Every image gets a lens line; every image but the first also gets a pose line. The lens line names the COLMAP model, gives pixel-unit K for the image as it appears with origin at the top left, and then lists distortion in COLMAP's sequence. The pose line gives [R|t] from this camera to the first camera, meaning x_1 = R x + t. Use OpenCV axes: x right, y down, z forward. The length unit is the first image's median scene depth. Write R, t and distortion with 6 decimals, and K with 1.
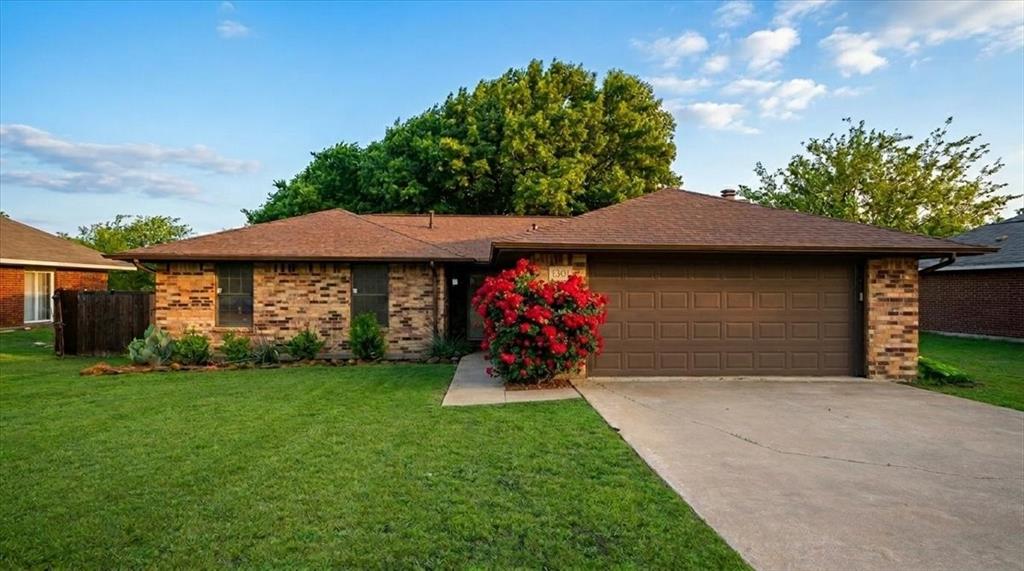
lens RADIAL K [[640.6, 0, 489.2], [0, 640.6, 286.3], [0, 0, 1]] dist [0.005489, 0.000901]
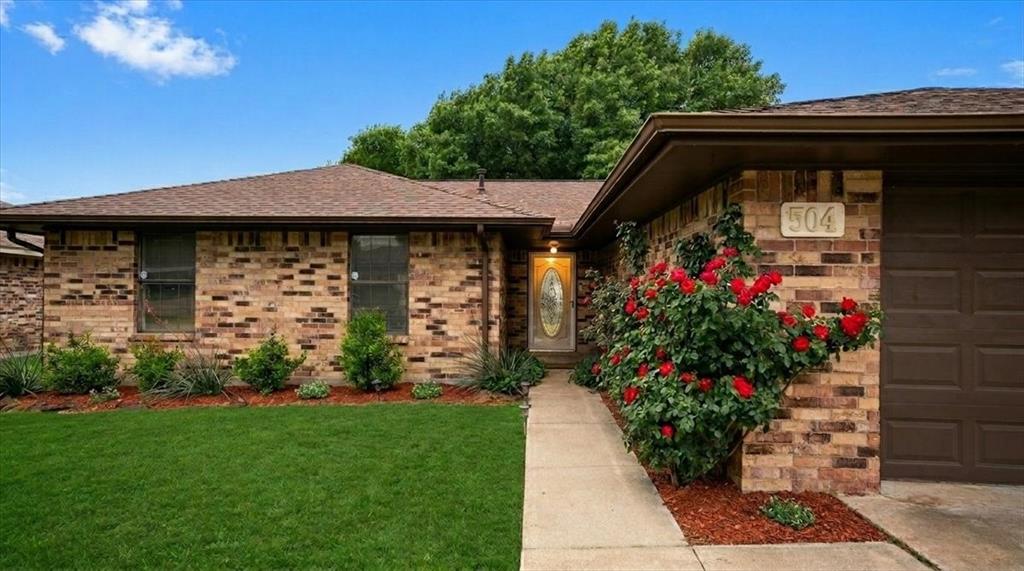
lens RADIAL K [[711.0, 0, 512.0], [0, 711.0, 285.5], [0, 0, 1]] dist [0.000360, 0.000725]
pose [[0.998297, 0.003902, -0.058214, -0.019281], [-0.003591, 0.999979, 0.005445, 0.012169], [0.058234, -0.005227, 0.998289, 0.327434]]
